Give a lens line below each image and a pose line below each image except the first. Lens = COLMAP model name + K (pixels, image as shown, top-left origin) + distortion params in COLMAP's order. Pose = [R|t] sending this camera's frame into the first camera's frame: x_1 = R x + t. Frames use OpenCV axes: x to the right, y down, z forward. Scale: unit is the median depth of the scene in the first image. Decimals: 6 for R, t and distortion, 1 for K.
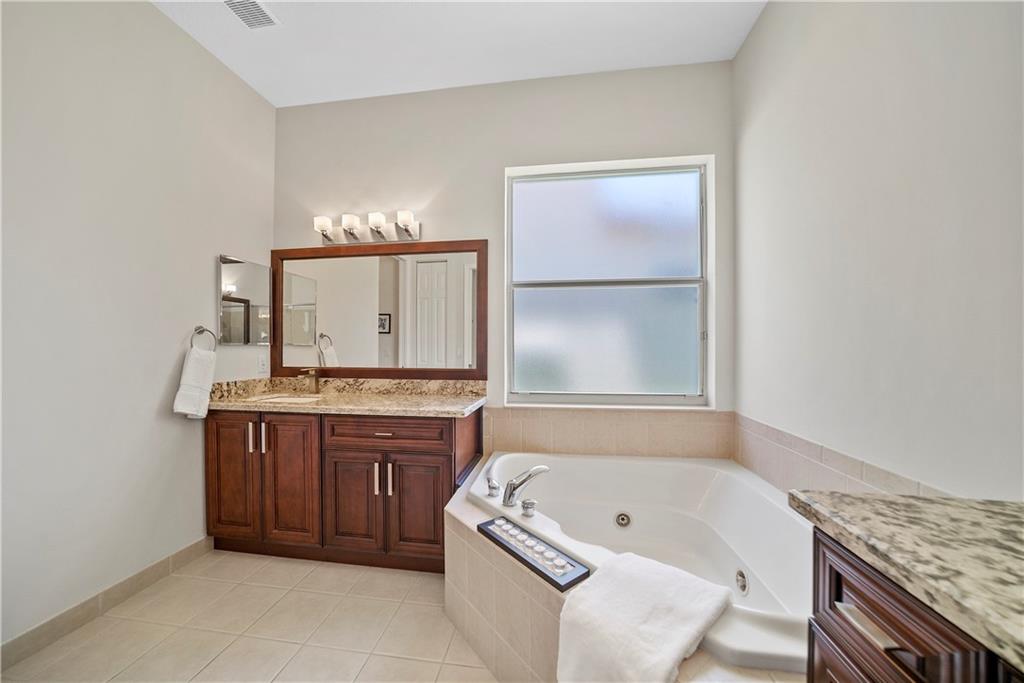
lens RADIAL K [[364.4, 0, 505.3], [0, 364.4, 343.8], [0, 0, 1]] dist [-0.040008, 0.013280]
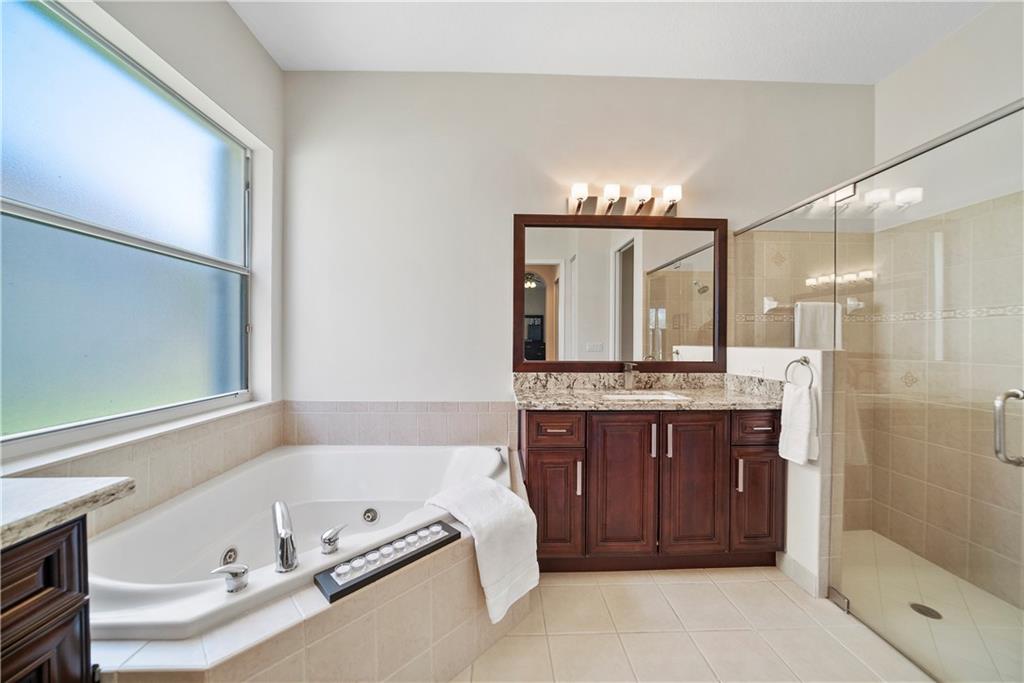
lens RADIAL K [[364.4, 0, 505.3], [0, 364.4, 343.8], [0, 0, 1]] dist [-0.040008, 0.013280]
pose [[-0.164907, -0.008244, 0.986275, -0.527927], [-0.007470, 0.999947, 0.007109, 0.005869], [-0.986281, -0.006195, -0.164960, 0.514030]]
